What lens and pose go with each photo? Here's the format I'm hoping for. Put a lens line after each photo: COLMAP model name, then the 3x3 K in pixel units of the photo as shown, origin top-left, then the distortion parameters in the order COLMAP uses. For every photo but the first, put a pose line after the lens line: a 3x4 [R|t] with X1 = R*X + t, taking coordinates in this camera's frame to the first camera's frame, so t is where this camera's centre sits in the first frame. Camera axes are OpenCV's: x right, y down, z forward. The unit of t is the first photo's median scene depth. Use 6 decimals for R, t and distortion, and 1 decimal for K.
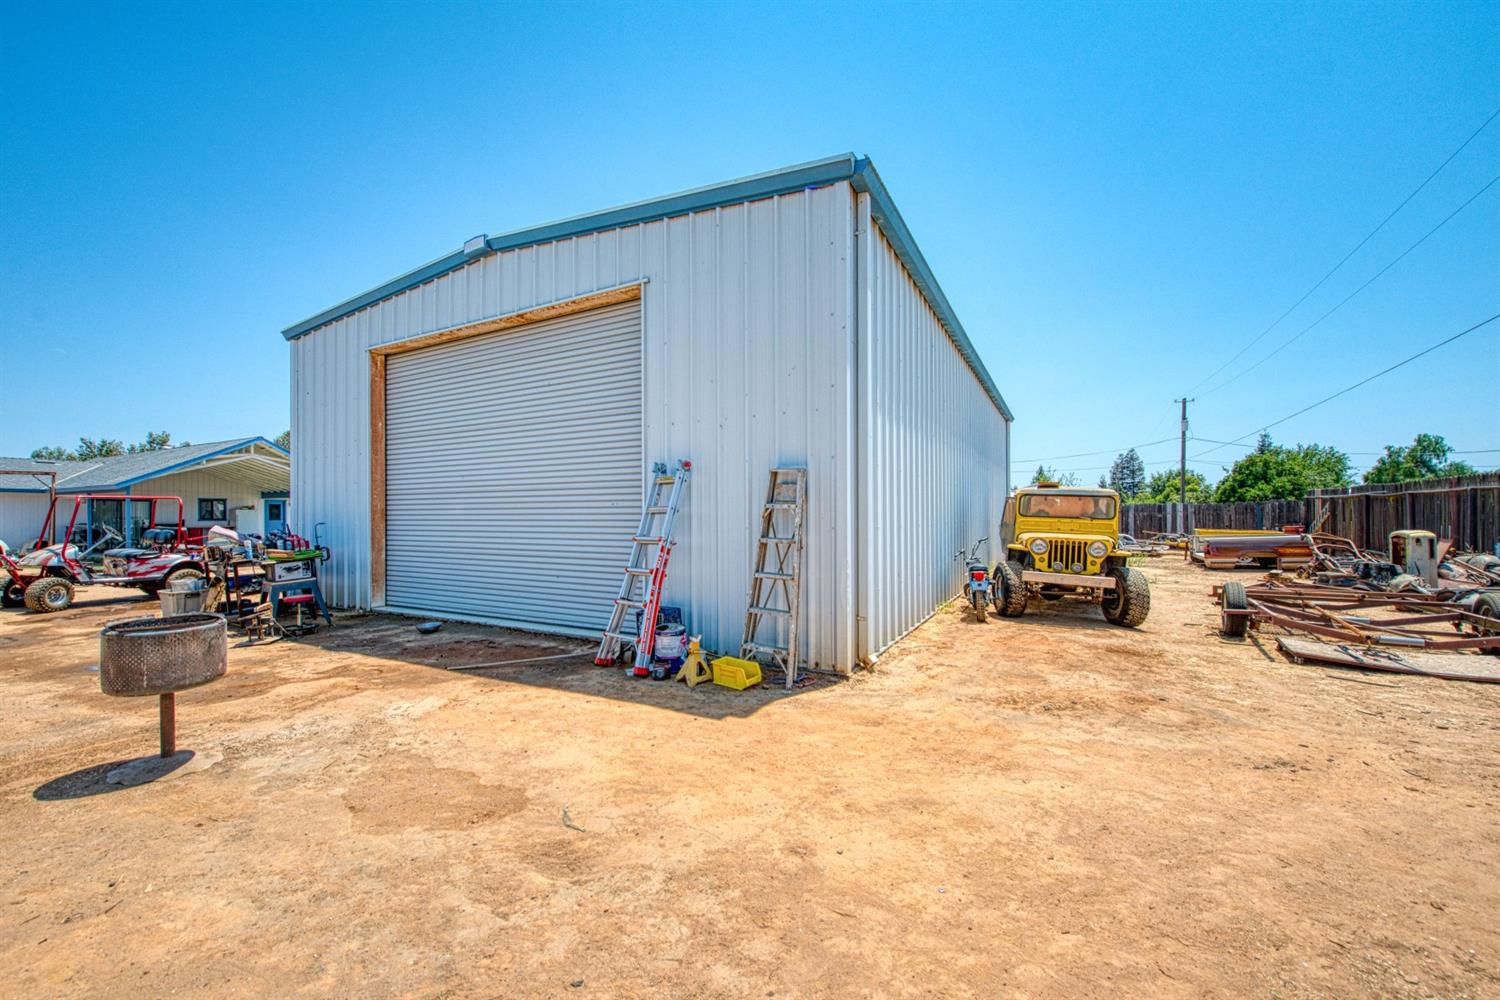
lens RADIAL K [[598.4, 0, 749.2], [0, 598.4, 510.7], [0, 0, 1]] dist [-0.000573, -0.000120]
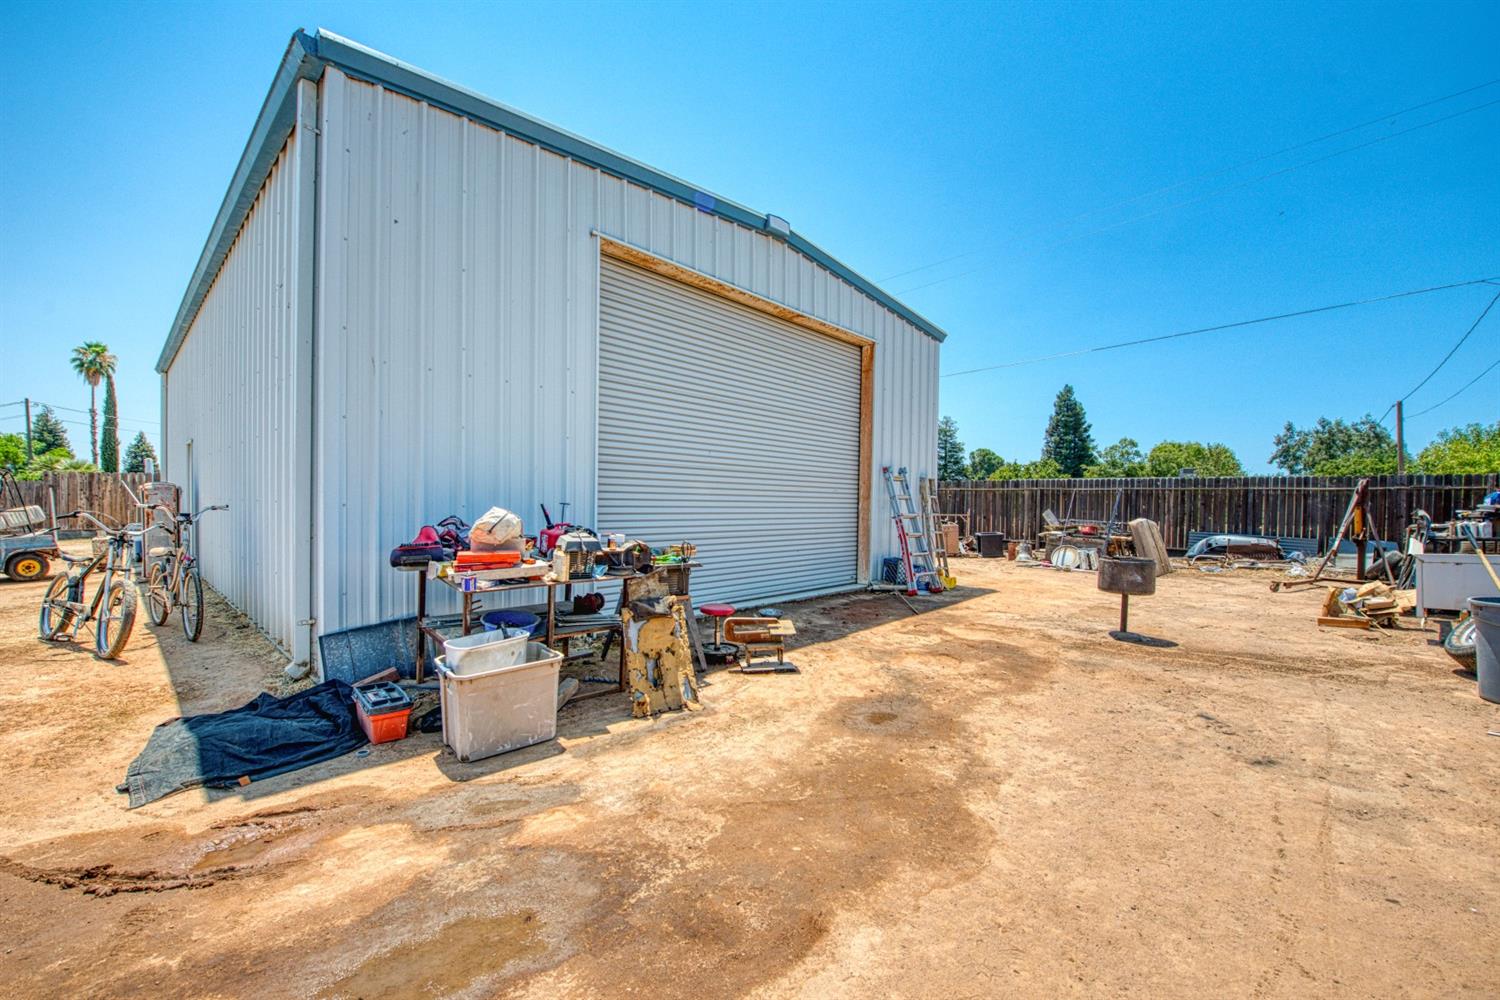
lens RADIAL K [[598.4, 0, 749.2], [0, 598.4, 510.7], [0, 0, 1]] dist [-0.000573, -0.000120]
pose [[0.234338, -0.005928, 0.972137, -1.459956], [-0.015068, 0.999839, 0.009729, 0.022345], [-0.972039, -0.016928, 0.234211, 0.818320]]
